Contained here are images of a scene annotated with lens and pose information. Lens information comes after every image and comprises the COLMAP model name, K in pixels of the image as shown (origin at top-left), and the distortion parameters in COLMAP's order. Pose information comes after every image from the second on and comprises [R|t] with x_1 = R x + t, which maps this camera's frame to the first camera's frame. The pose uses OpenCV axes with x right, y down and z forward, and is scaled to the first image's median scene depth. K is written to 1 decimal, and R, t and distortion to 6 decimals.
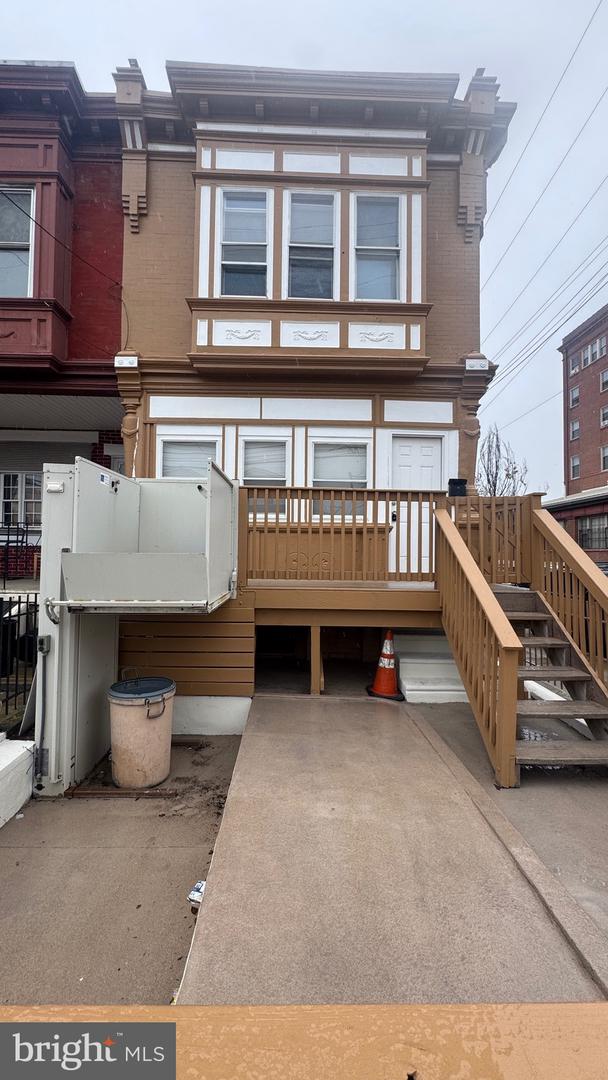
lens RADIAL K [[431.1, 0, 302.5], [0, 431.1, 542.9], [0, 0, 1]] dist [-0.007929, 0.001899]
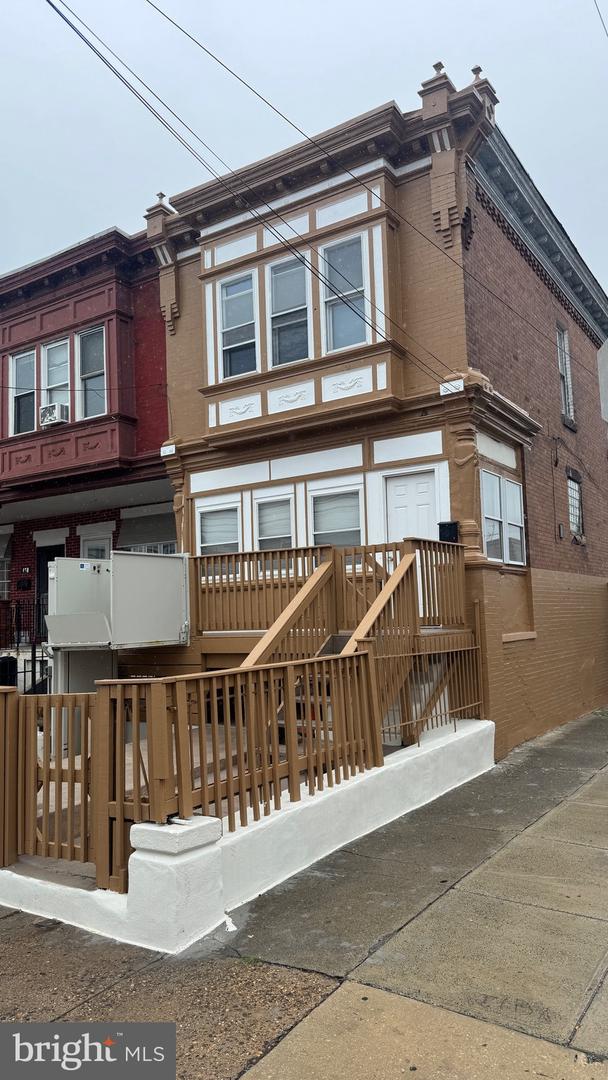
lens RADIAL K [[754.6, 0, 314.9], [0, 754.6, 561.9], [0, 0, 1]] dist [0.052127, -0.076159]
pose [[0.827745, -0.082965, -0.554937, 1.039043], [0.057212, 0.996333, -0.063618, 0.032723], [0.558180, 0.020911, 0.829457, -0.472542]]
